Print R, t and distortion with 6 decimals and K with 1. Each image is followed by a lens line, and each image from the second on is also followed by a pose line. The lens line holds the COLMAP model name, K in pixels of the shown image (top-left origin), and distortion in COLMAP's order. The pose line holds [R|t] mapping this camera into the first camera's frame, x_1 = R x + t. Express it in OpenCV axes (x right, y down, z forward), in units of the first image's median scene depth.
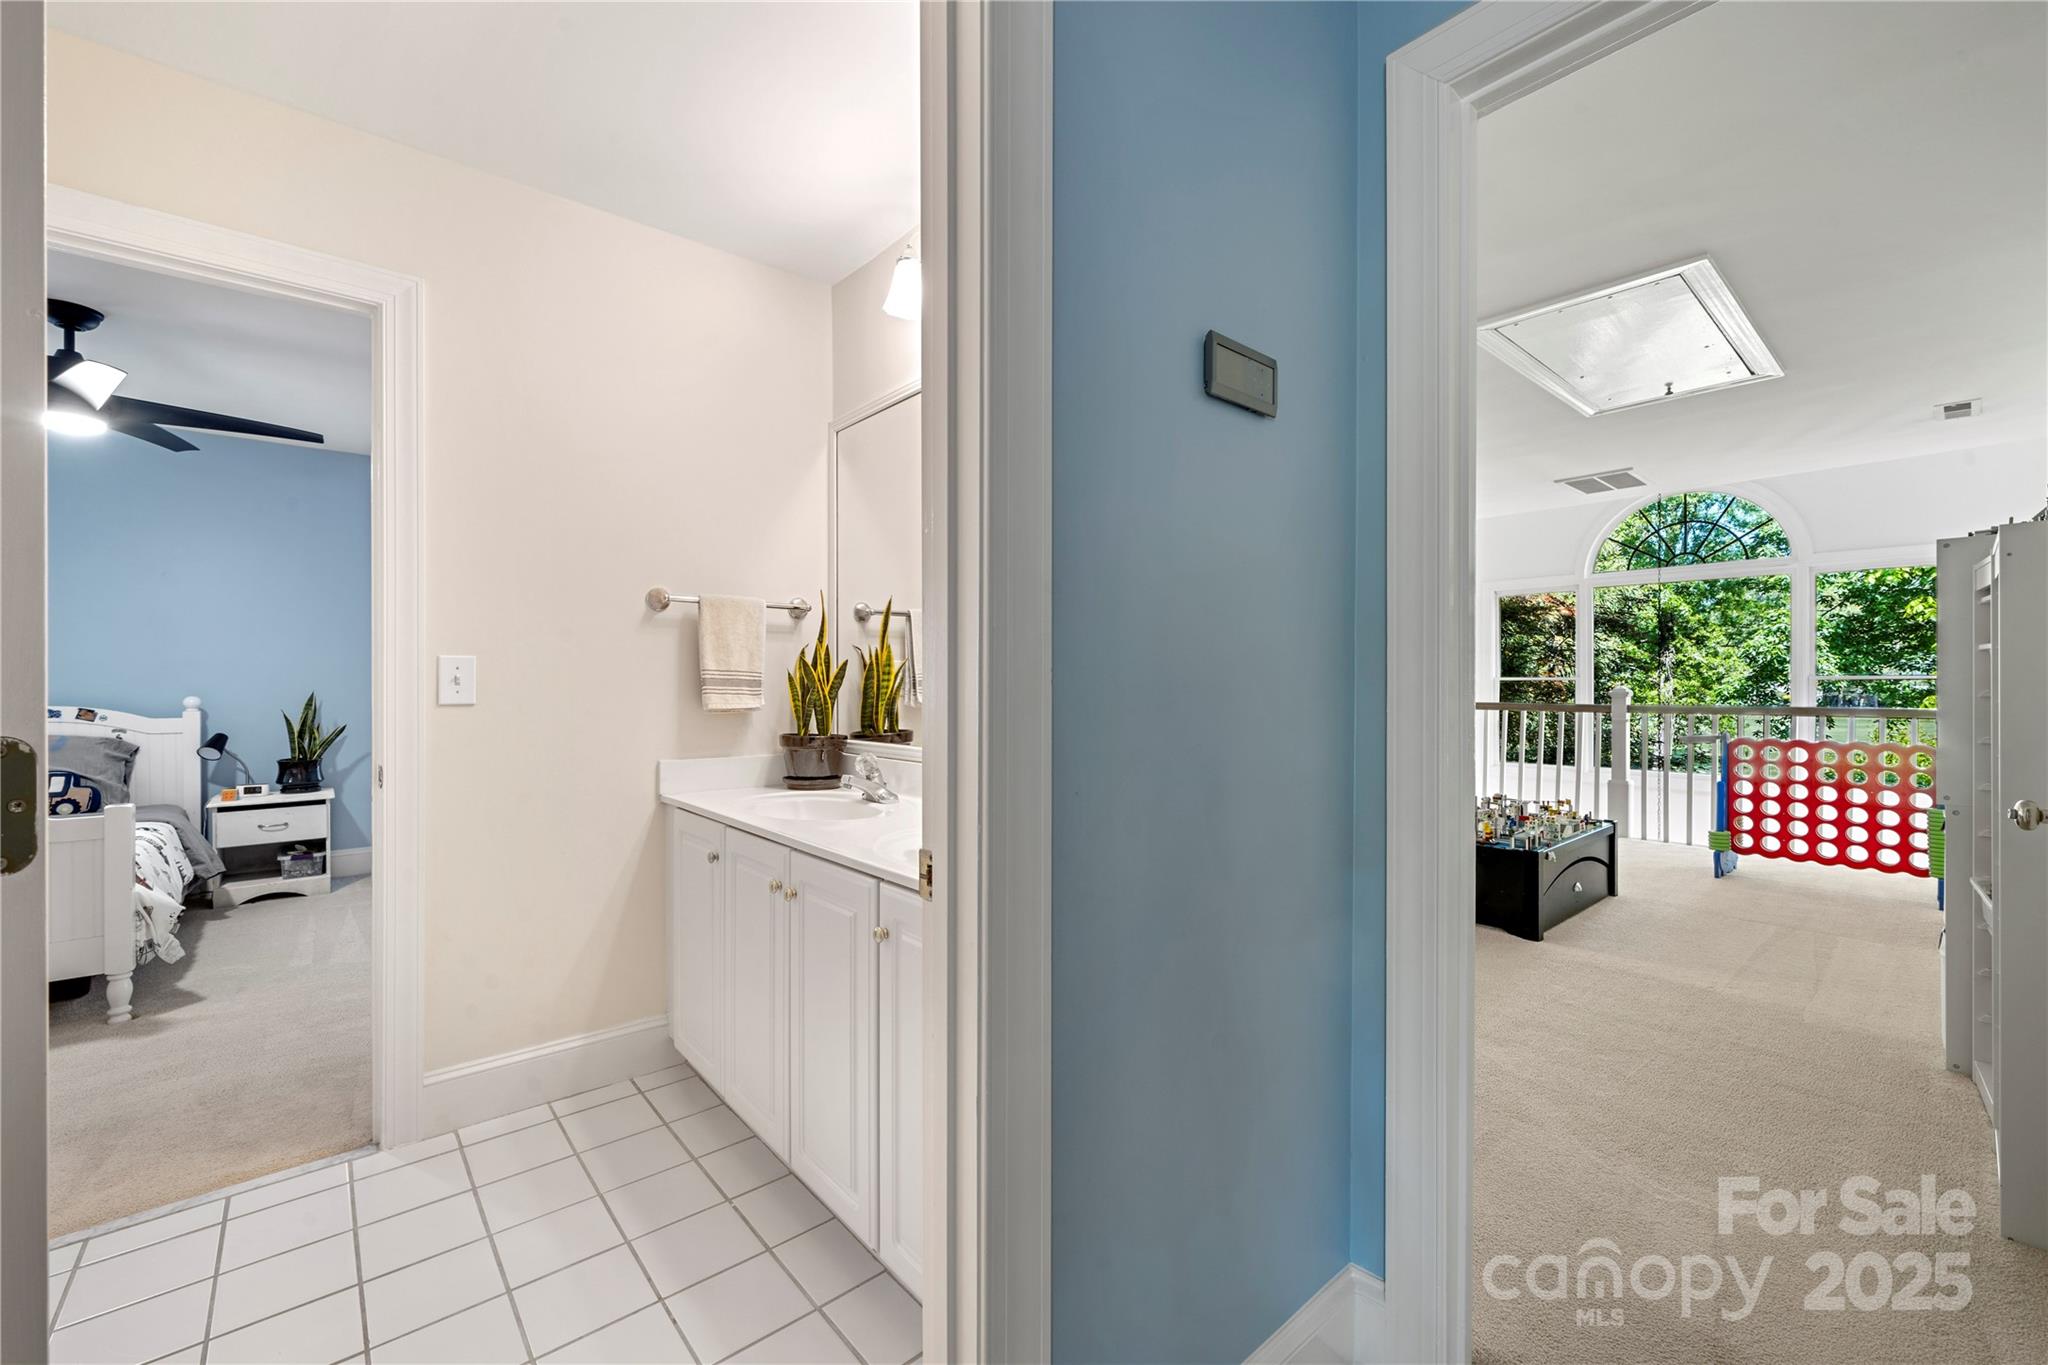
lens RADIAL K [[832.1, 0, 1023.1], [0, 832.1, 681.1], [0, 0, 1]] dist [0.001633, 0.000238]
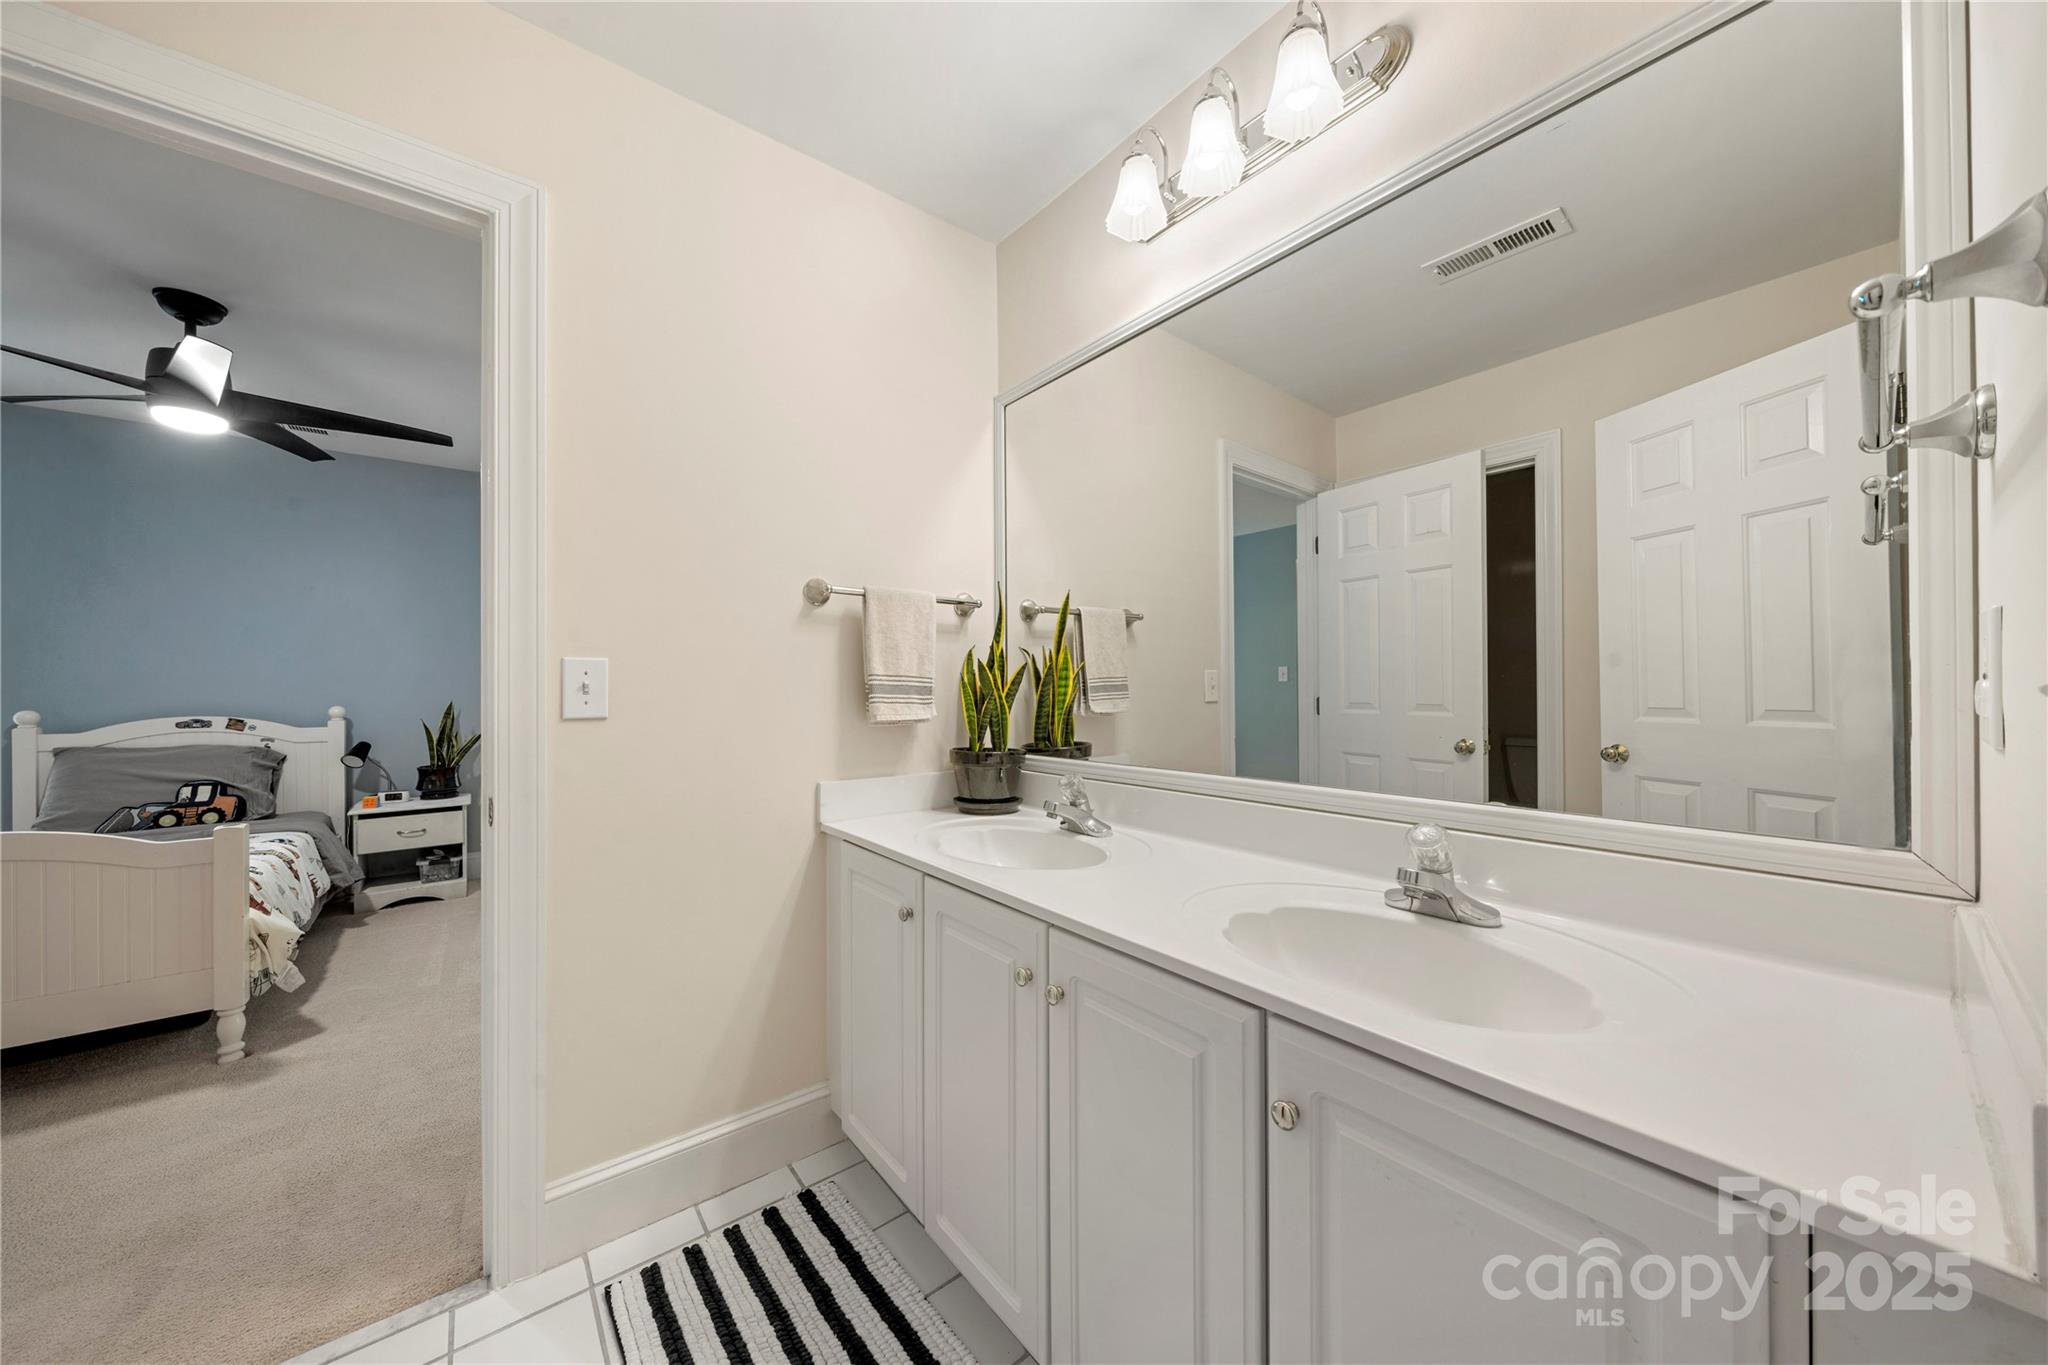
lens RADIAL K [[694.8, 0, 1024.0], [0, 694.8, 682.5], [0, 0, 1]] dist [-0.002031, -0.000172]
pose [[0.999387, -0.005556, -0.034576, -0.166502], [0.005266, 0.999950, -0.008469, 0.000906], [0.034622, 0.008282, 0.999366, 0.246078]]
